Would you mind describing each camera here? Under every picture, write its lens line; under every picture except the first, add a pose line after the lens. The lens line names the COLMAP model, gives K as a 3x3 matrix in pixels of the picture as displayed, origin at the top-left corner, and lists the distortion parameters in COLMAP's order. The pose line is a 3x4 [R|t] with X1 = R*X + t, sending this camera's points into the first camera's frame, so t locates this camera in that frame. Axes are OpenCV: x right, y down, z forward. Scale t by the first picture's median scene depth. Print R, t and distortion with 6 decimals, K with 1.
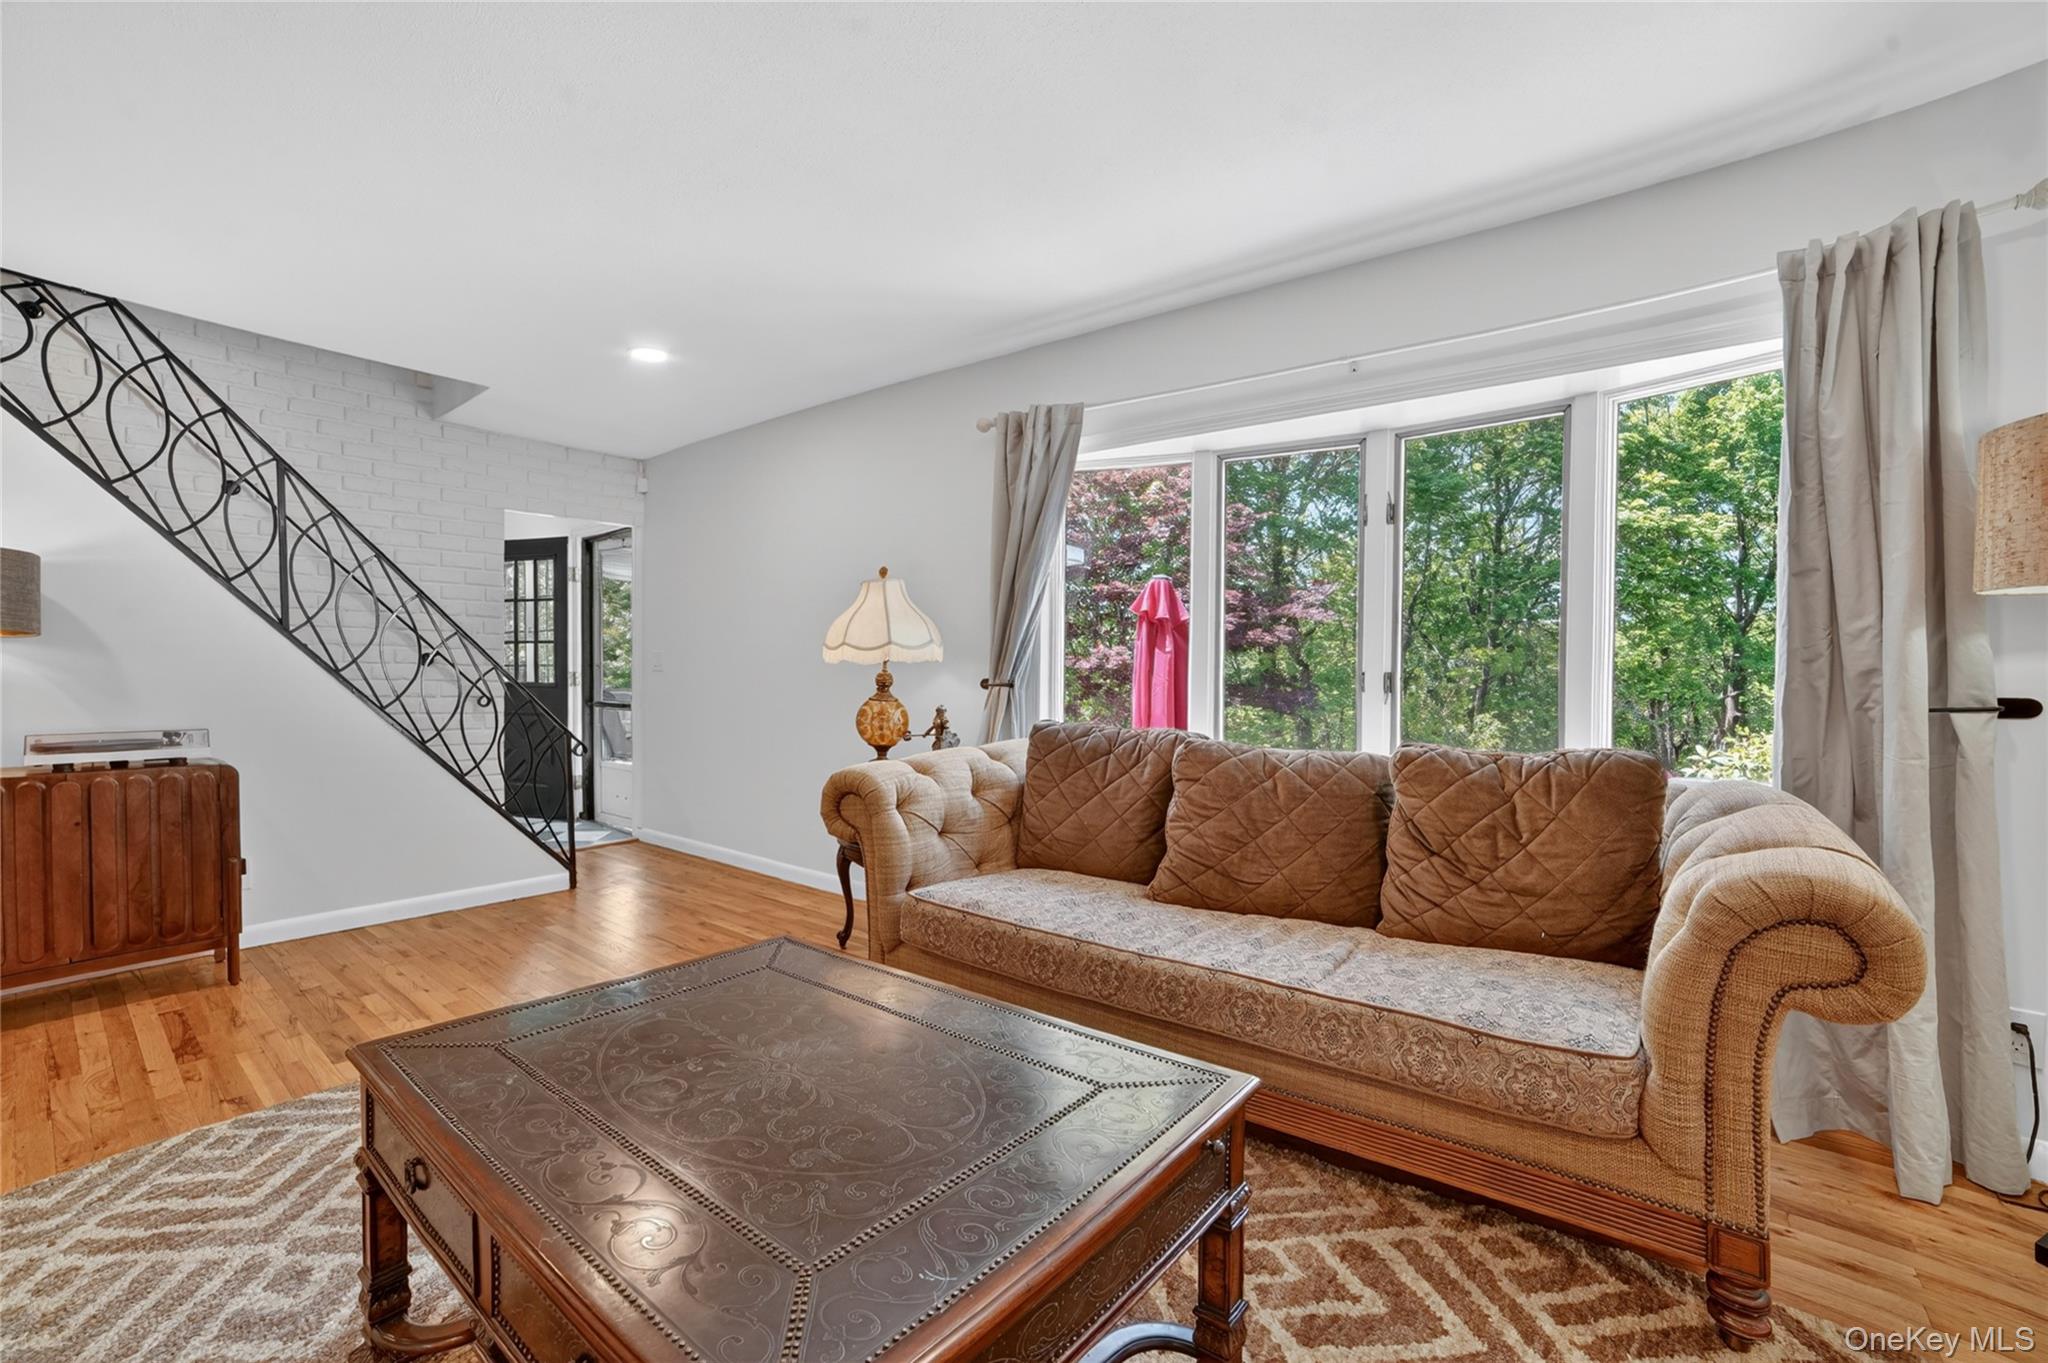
lens RADIAL K [[870.8, 0, 1048.1], [0, 870.8, 685.0], [0, 0, 1]] dist [-0.084118, 0.028606]
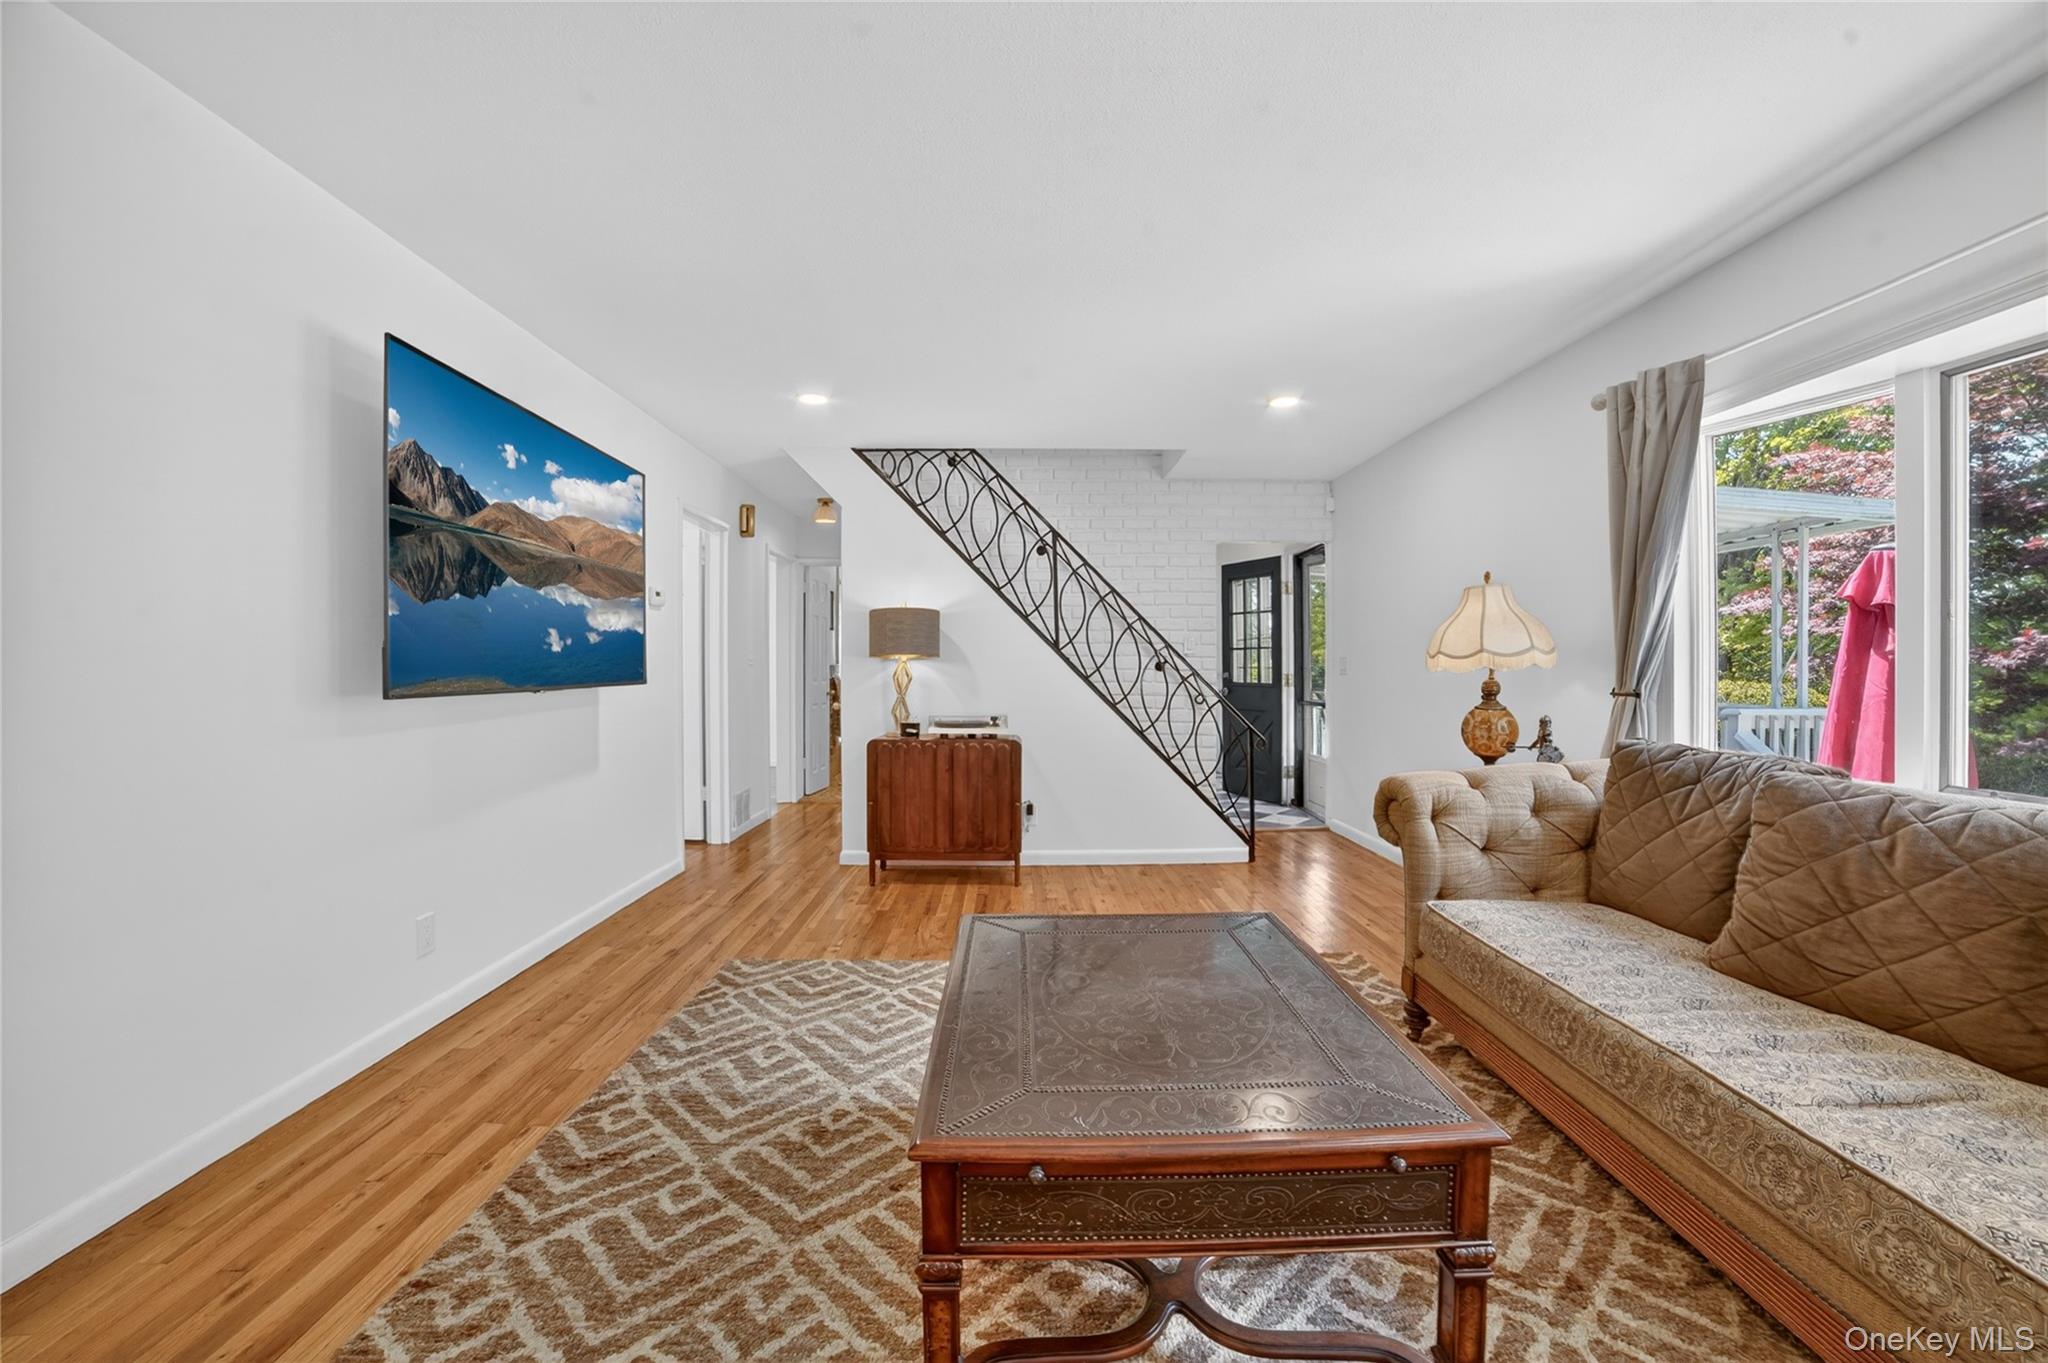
lens RADIAL K [[900.2, 0, 1034.9], [0, 900.2, 660.4], [0, 0, 1]] dist [-0.104512, 0.046420]
pose [[0.621131, -0.010924, -0.783631, 0.324588], [-0.005412, 0.999819, -0.018228, -0.019506], [0.783688, 0.015563, 0.620959, -0.002795]]
